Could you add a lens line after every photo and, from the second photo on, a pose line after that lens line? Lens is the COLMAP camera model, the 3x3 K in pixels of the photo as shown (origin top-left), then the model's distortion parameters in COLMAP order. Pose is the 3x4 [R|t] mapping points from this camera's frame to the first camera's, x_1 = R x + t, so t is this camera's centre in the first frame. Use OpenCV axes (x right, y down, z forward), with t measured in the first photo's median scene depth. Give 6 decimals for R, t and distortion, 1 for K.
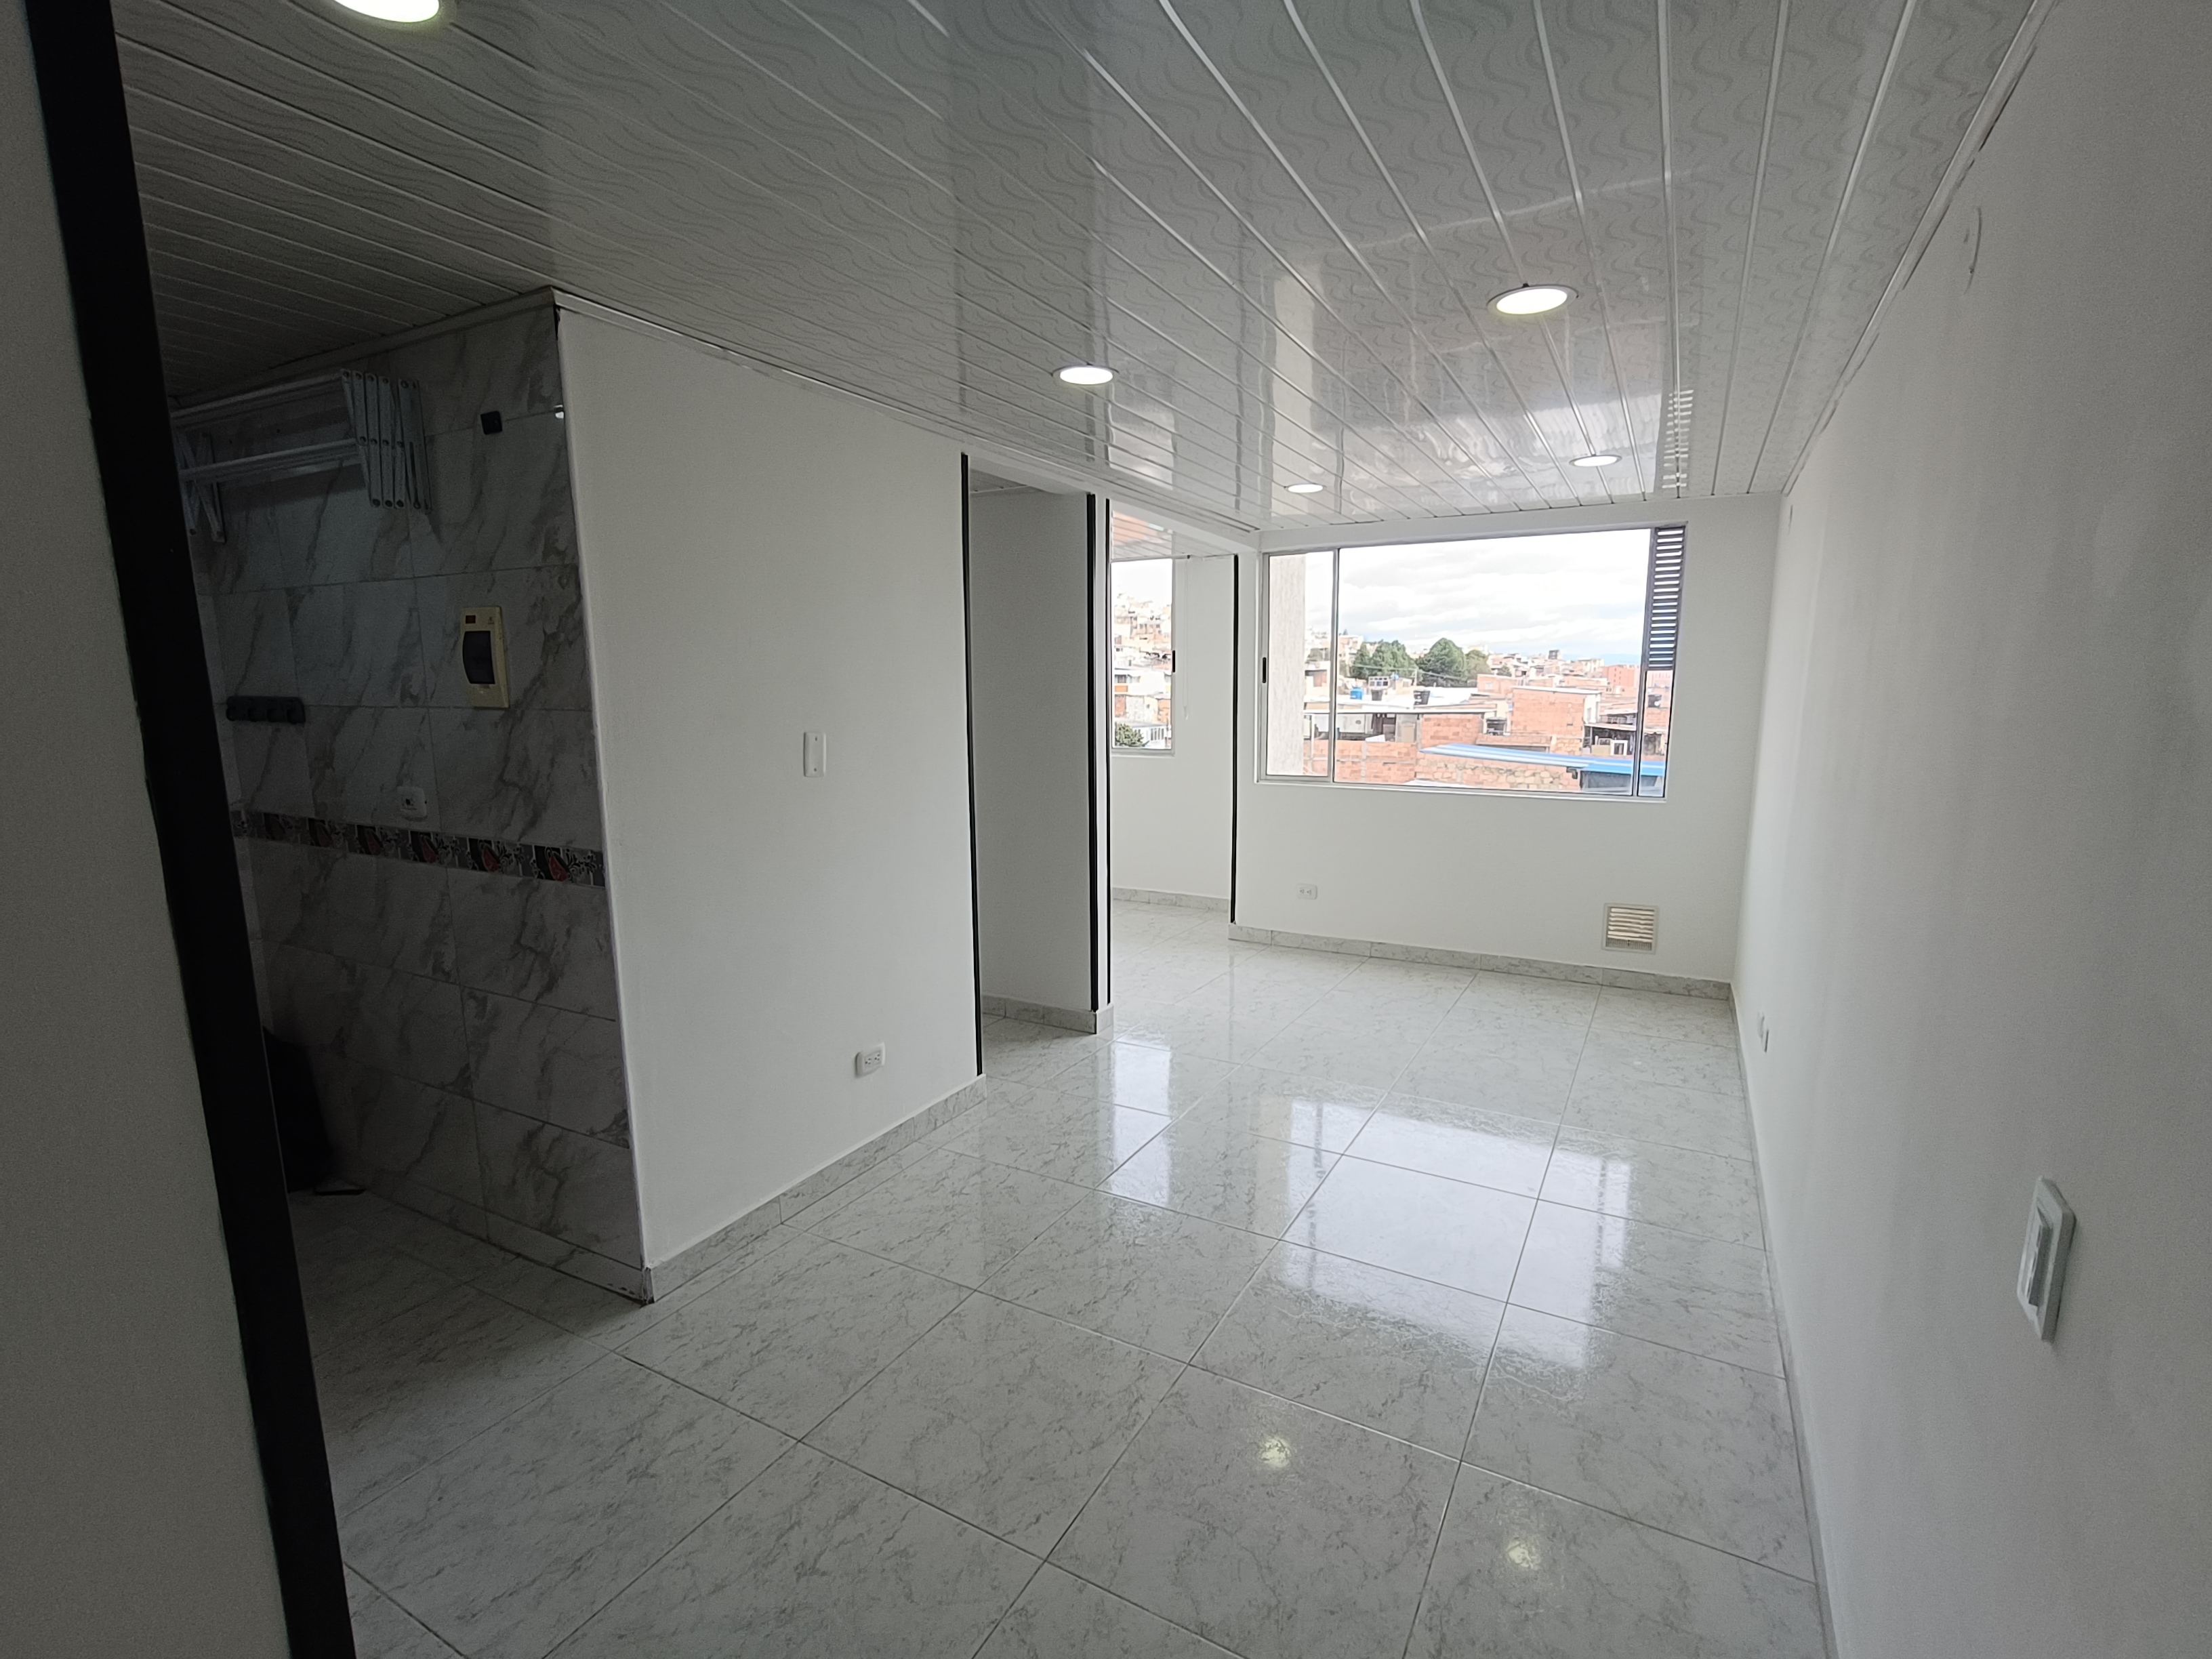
lens RADIAL K [[1027.4, 0, 1124.9], [0, 1027.4, 829.2], [0, 0, 1]] dist [0.002487, -0.000264]
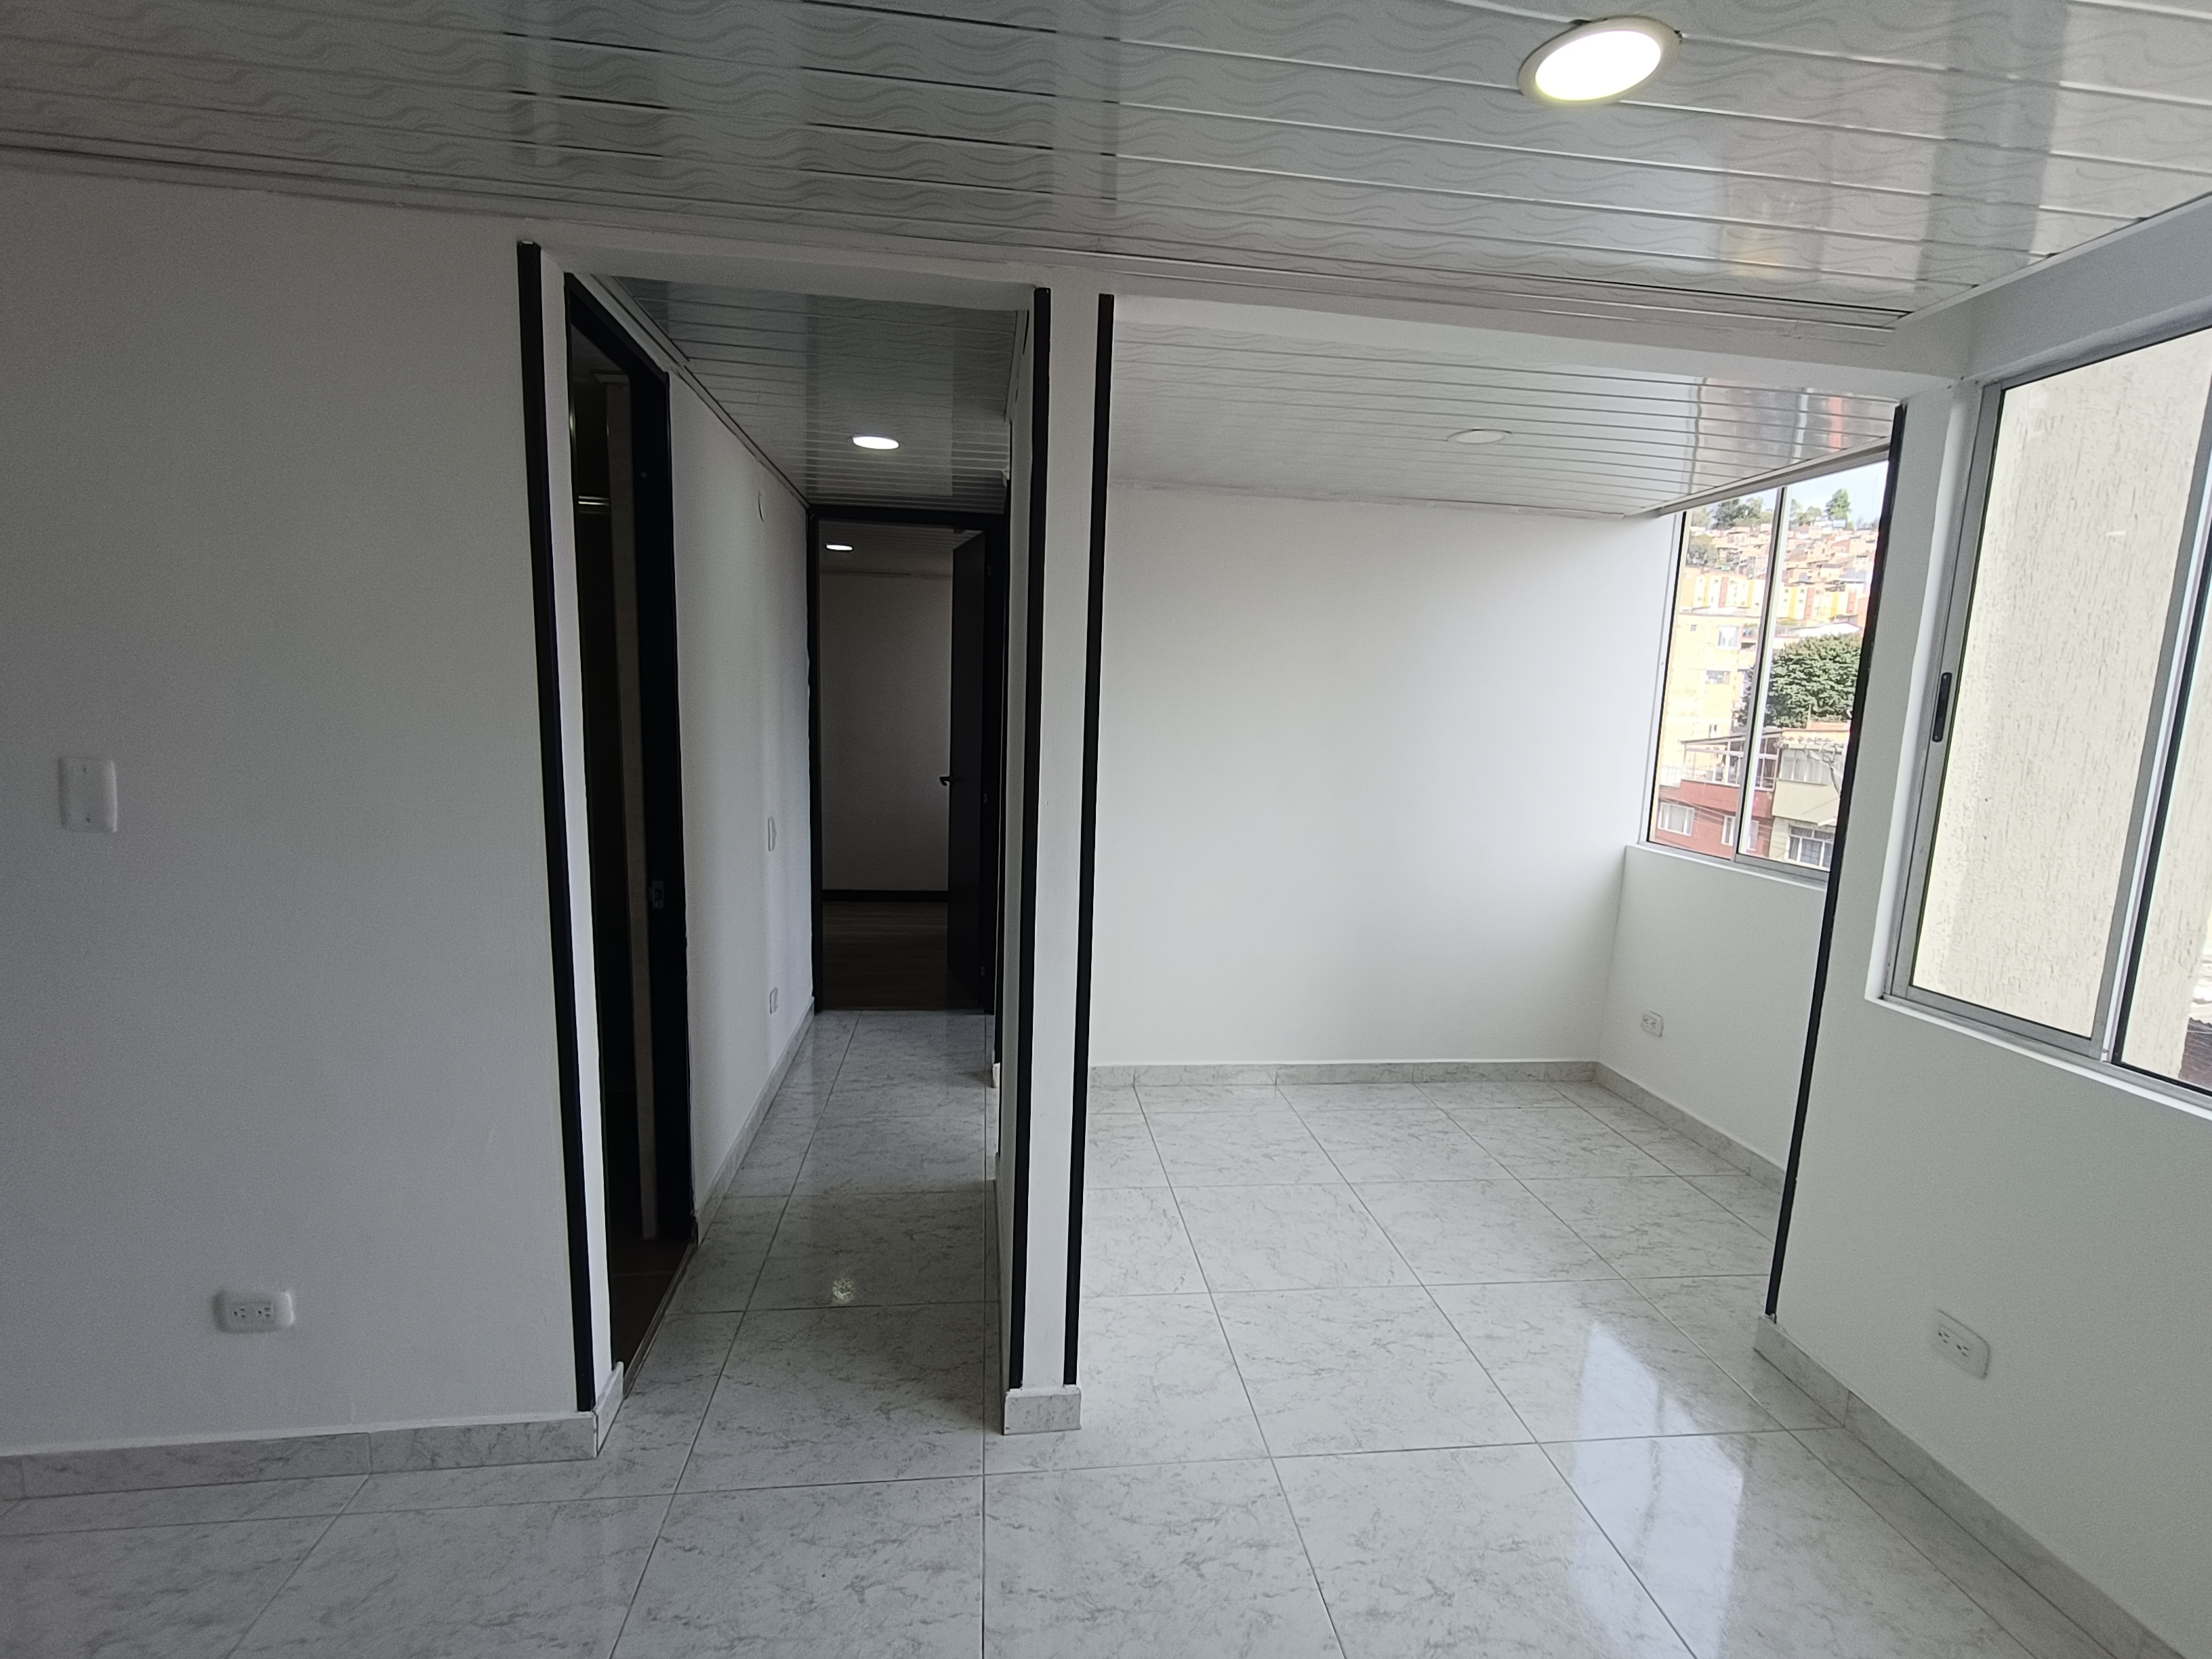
lens RADIAL K [[1027.4, 0, 1114.7], [0, 1027.4, 839.9], [0, 0, 1]] dist [0.002487, -0.000264]
pose [[0.586557, 0.137156, -0.798210, 0.301002], [-0.150774, 0.986820, 0.058769, -0.097291], [0.795750, 0.085878, 0.599506, 0.625383]]
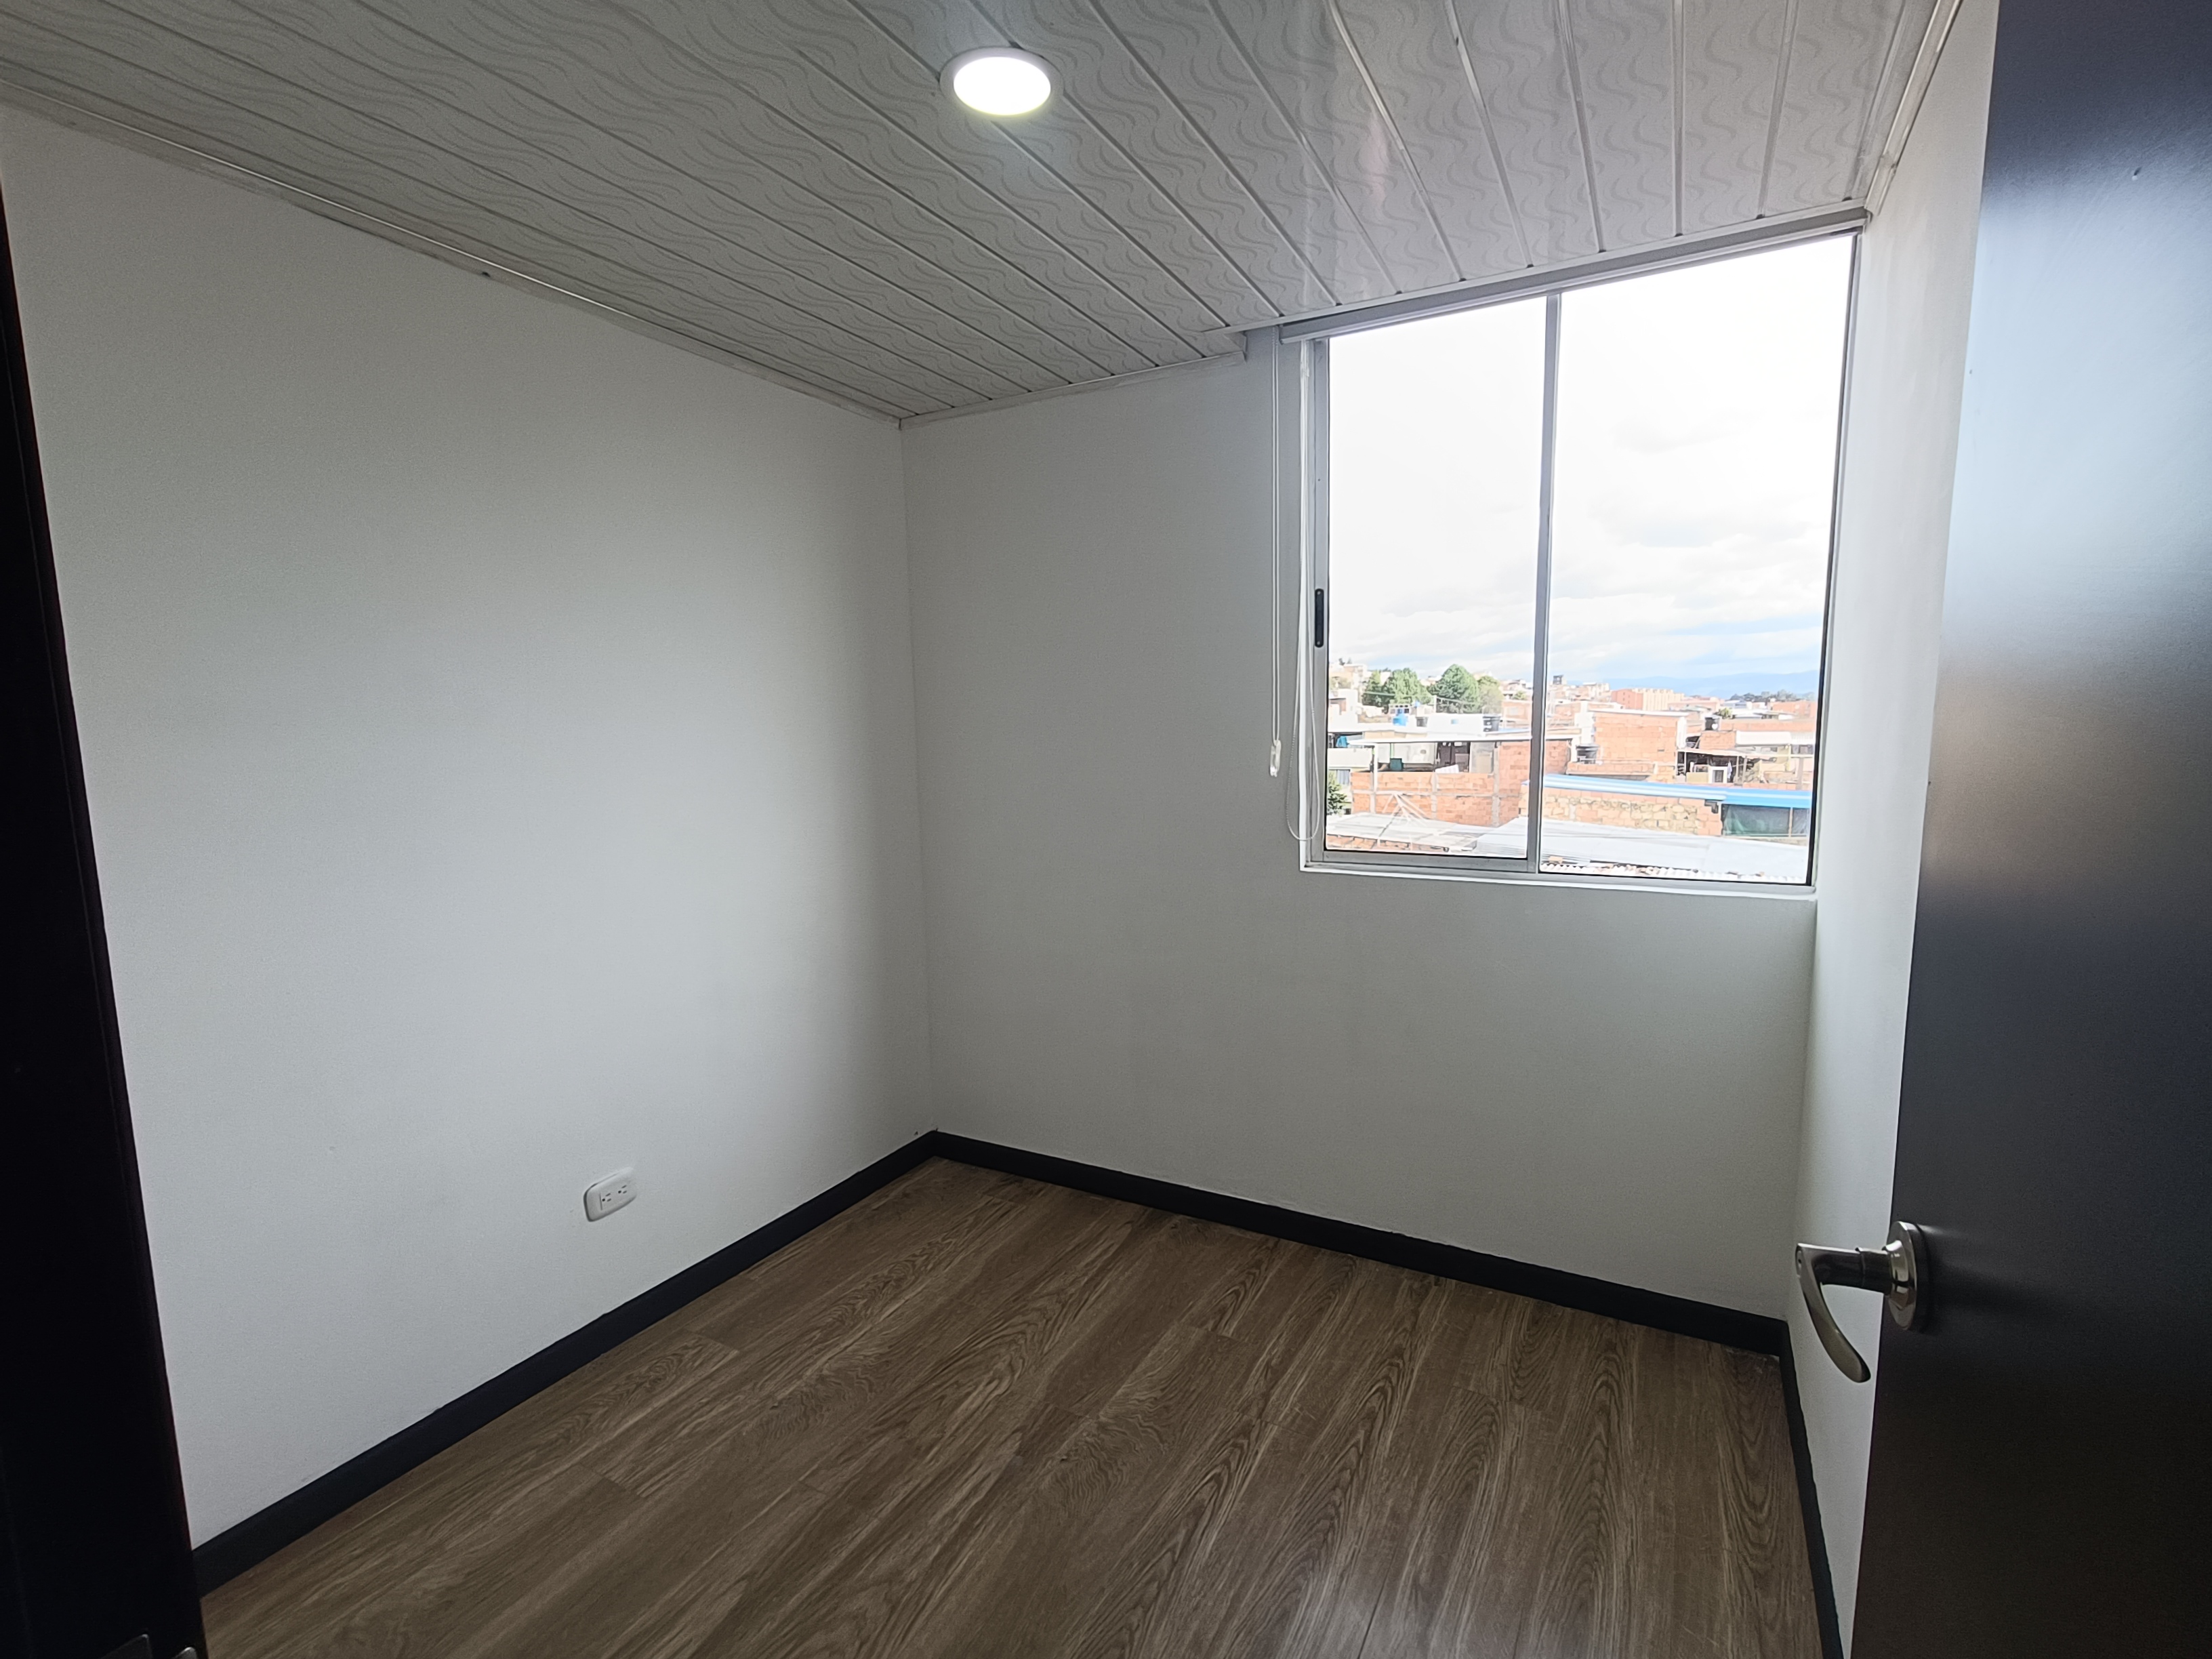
lens RADIAL K [[1027.4, 0, 1104.3], [0, 1027.4, 824.2], [0, 0, 1]] dist [0.002487, -0.000264]
pose [[0.999399, -0.016179, -0.030666, -0.034264], [0.015047, 0.999210, -0.036788, -0.011525], [0.031237, 0.036305, 0.998852, 0.087155]]
